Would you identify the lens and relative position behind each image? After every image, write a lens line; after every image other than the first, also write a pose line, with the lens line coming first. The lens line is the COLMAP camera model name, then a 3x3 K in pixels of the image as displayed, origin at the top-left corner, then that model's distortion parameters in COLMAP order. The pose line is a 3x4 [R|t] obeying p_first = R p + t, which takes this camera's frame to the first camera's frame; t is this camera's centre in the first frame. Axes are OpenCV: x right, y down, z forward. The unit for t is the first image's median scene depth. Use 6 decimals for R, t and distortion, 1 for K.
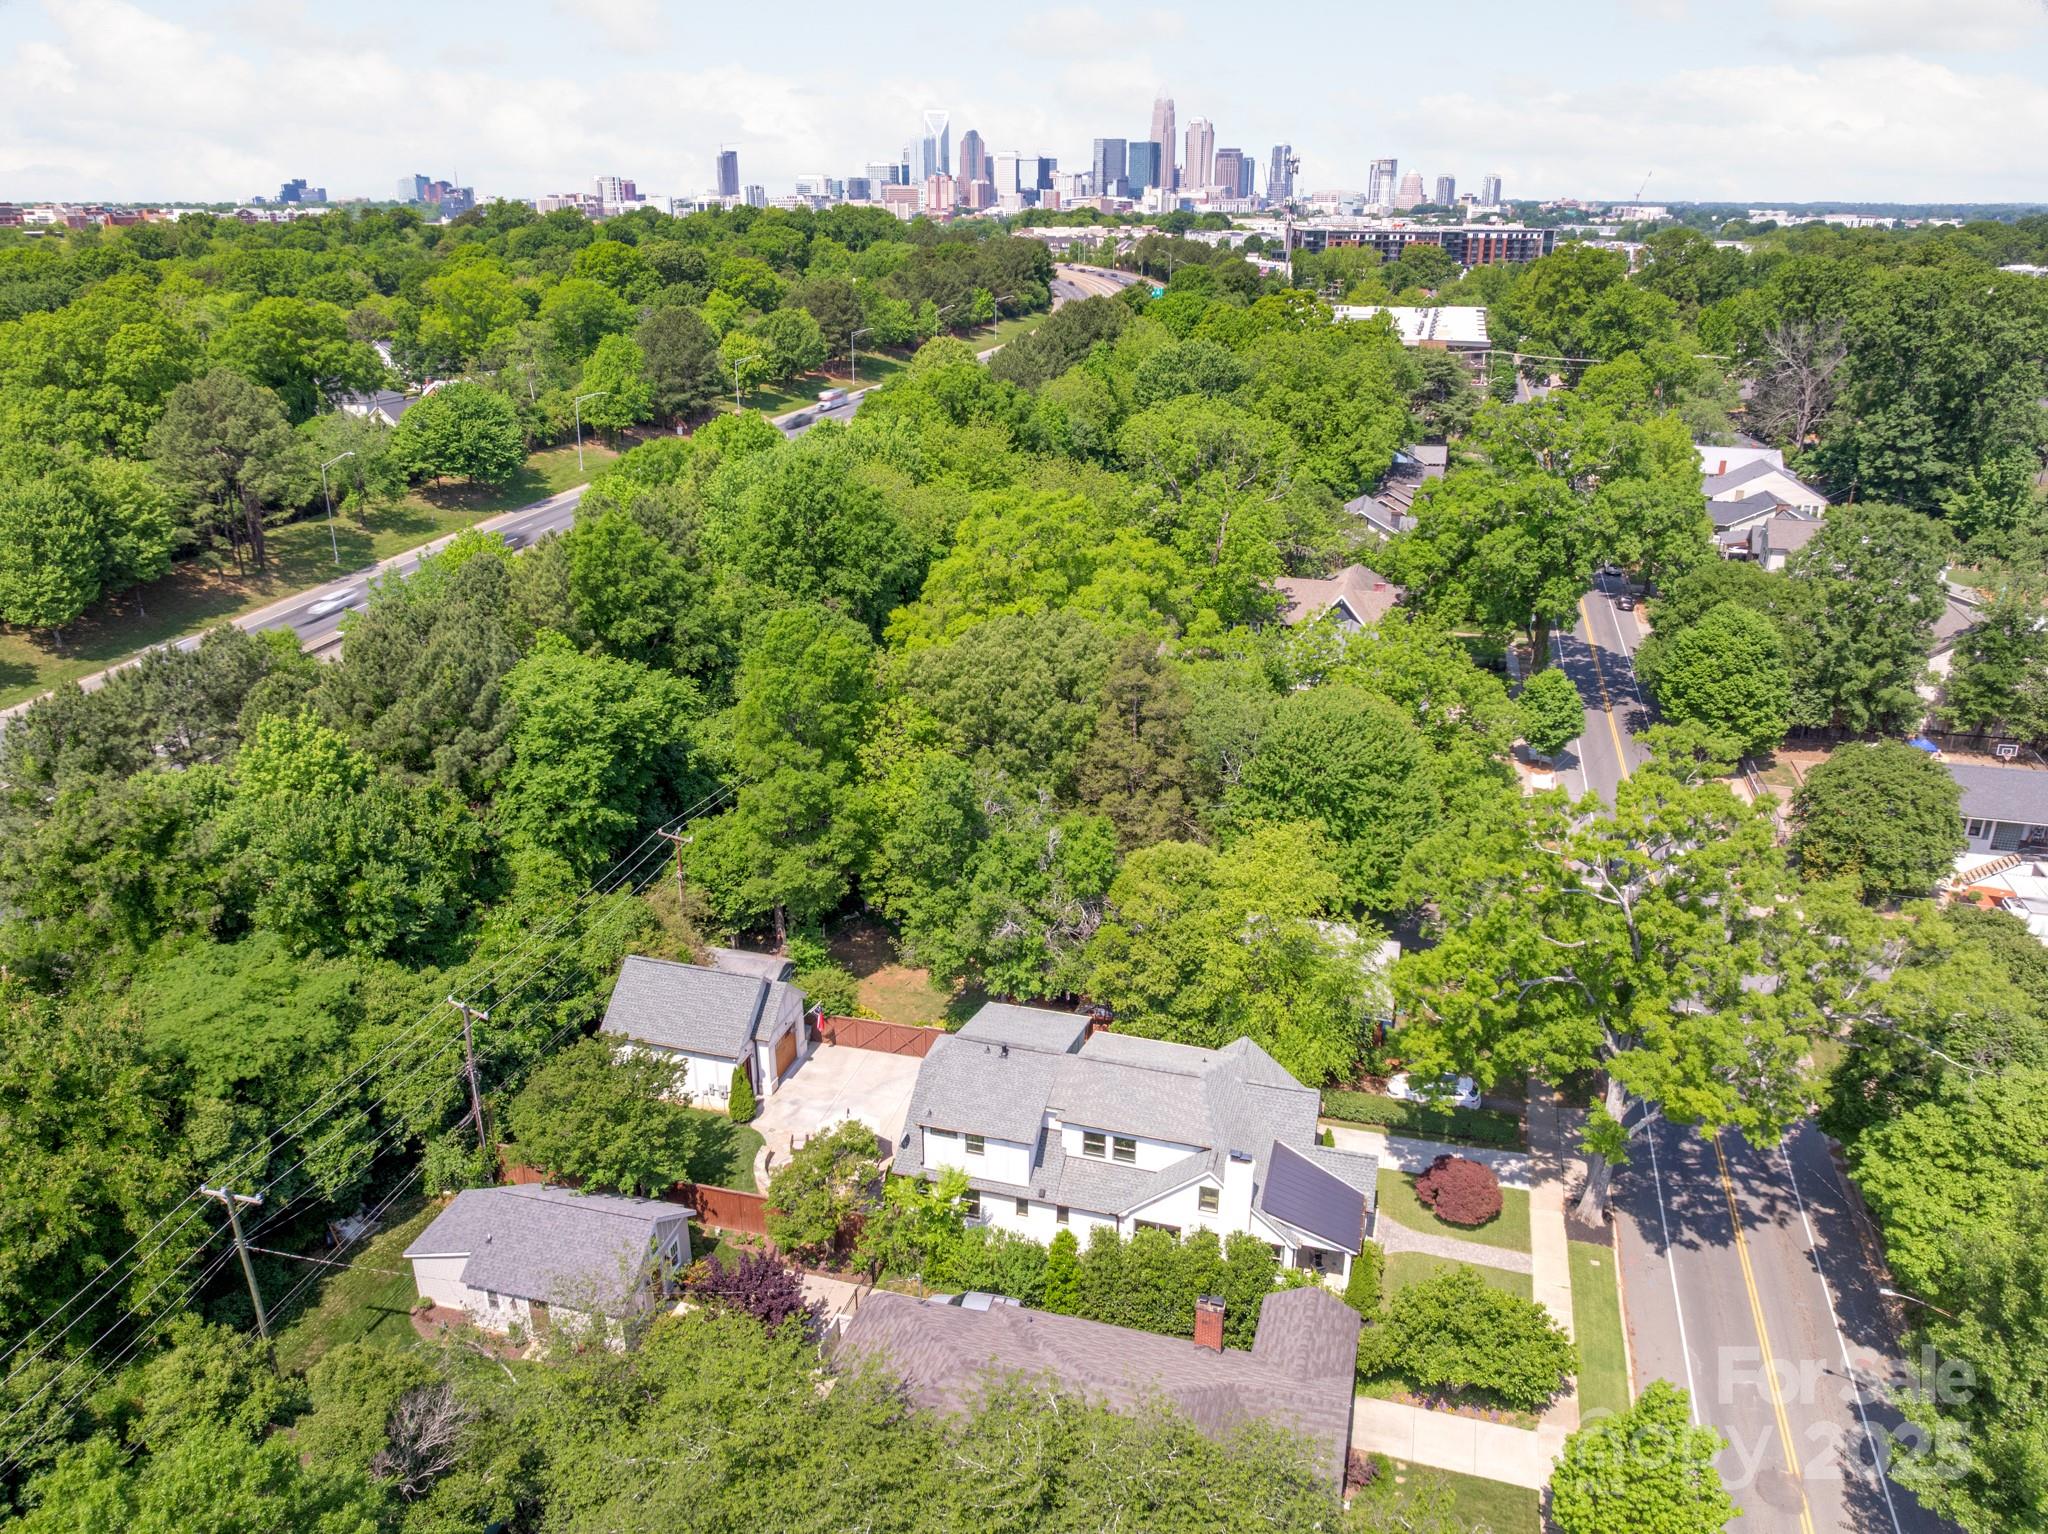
lens RADIAL K [[1464.1, 0, 1035.3], [0, 1464.1, 755.6], [0, 0, 1]] dist [-0.038591, 0.005773]
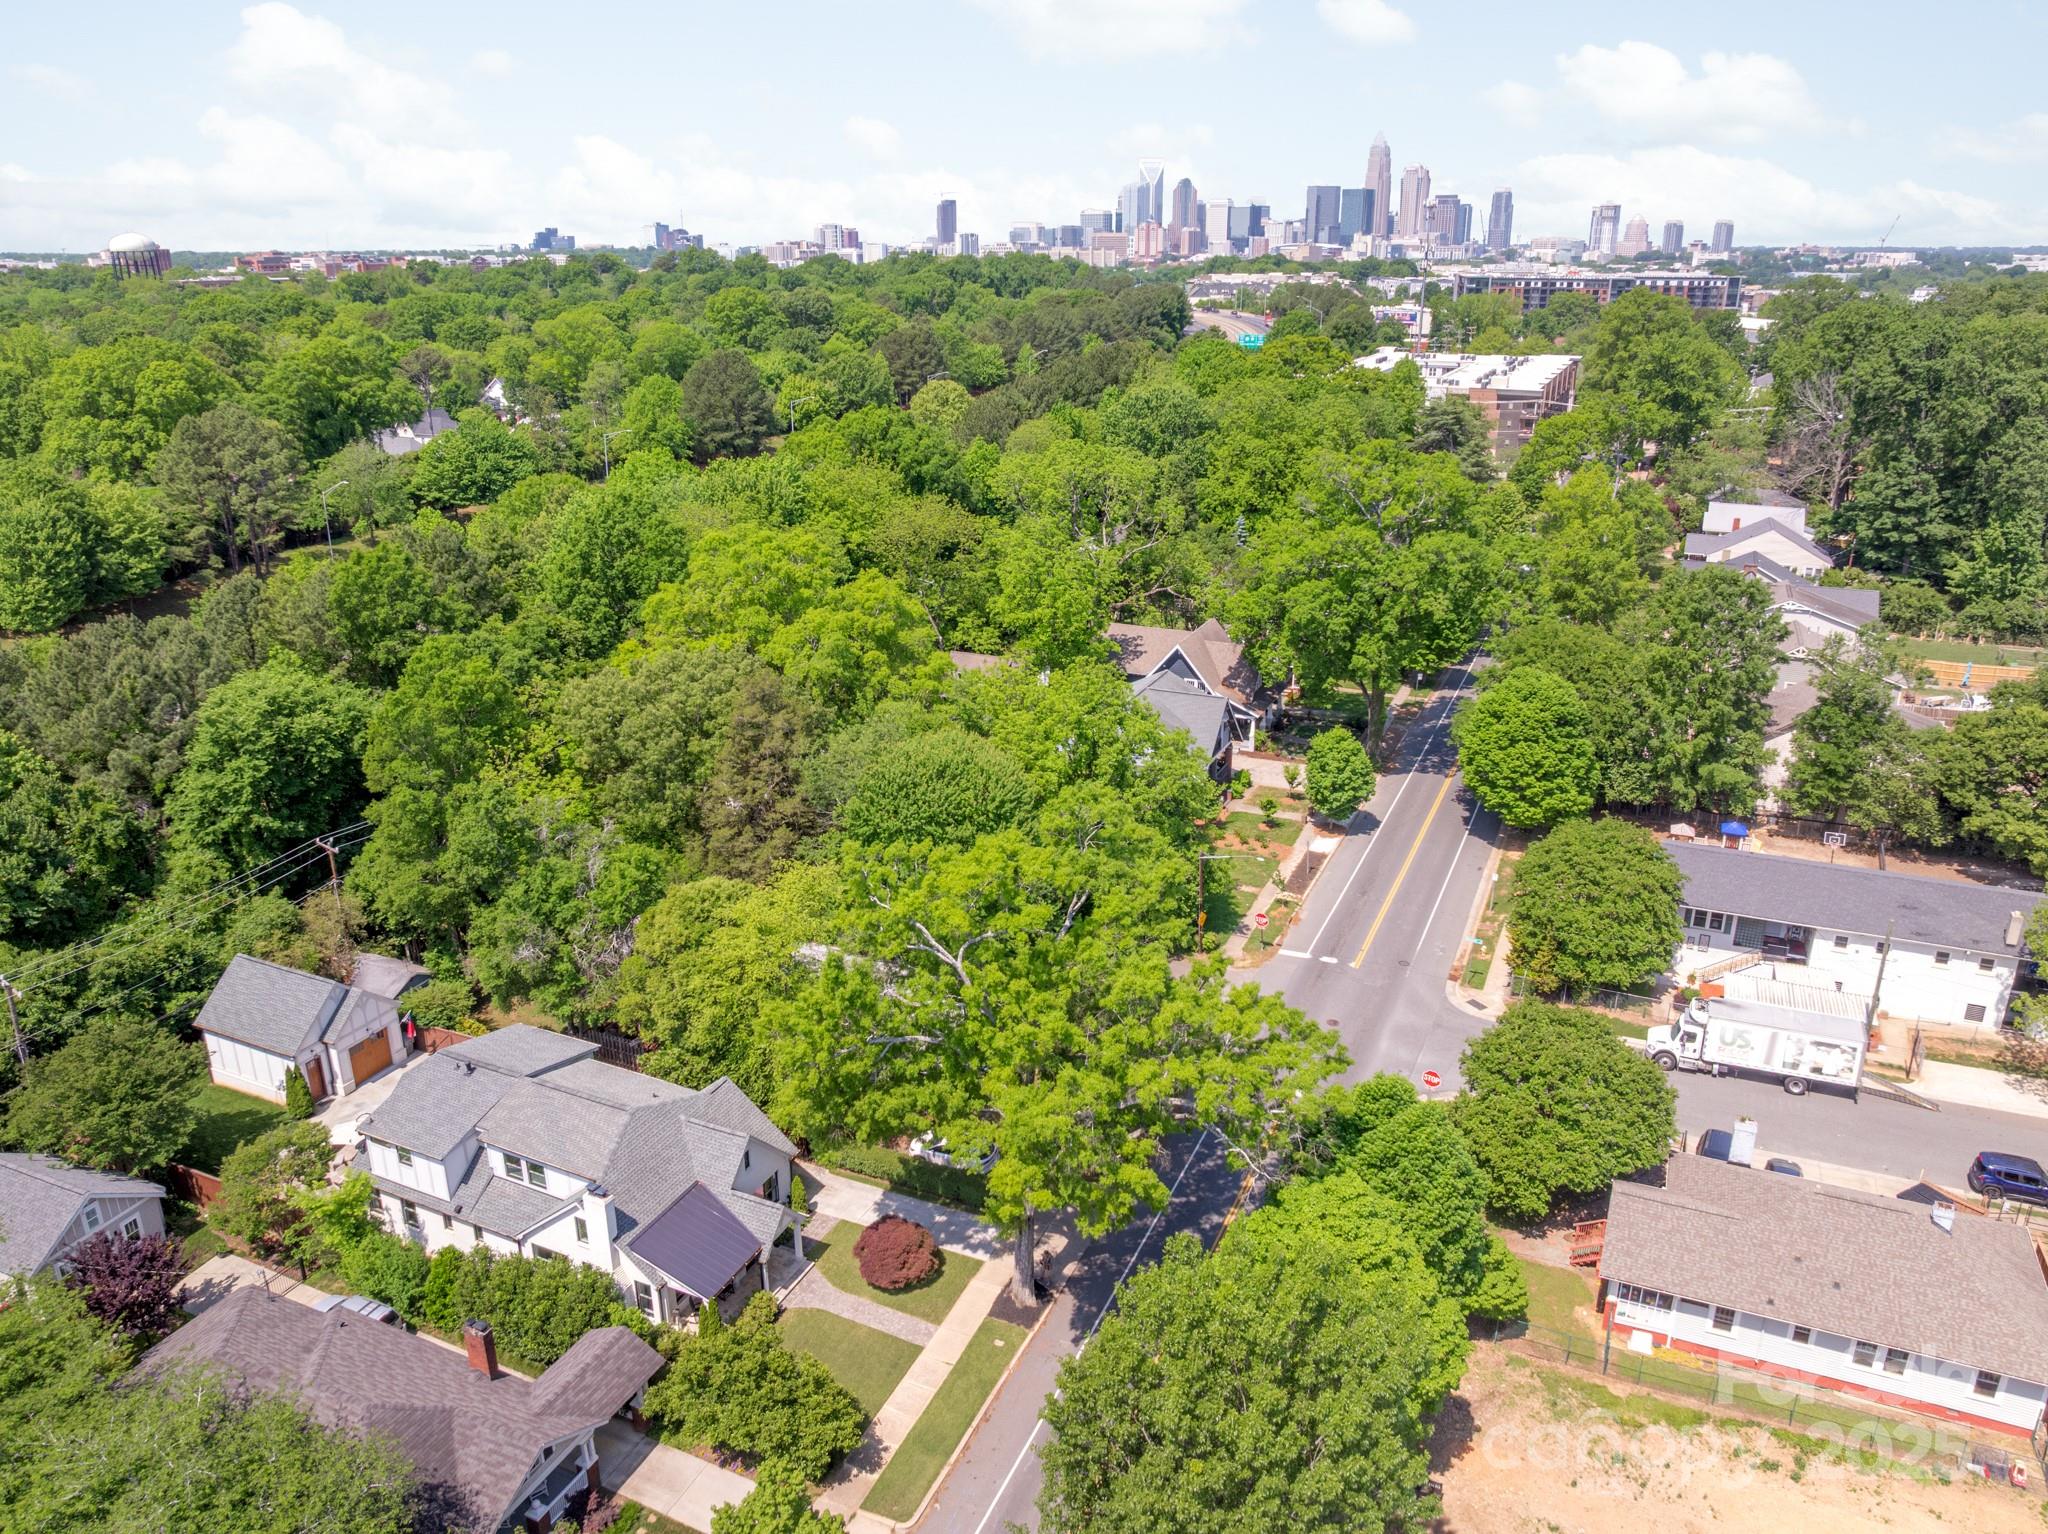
lens RADIAL K [[1464.1, 0, 1035.3], [0, 1464.1, 755.6], [0, 0, 1]] dist [-0.038591, 0.005773]
pose [[0.987871, 0.046947, -0.148012, 0.290389], [-0.051213, 0.998371, -0.025140, -0.007045], [0.146590, 0.032415, 0.988666, 0.023413]]
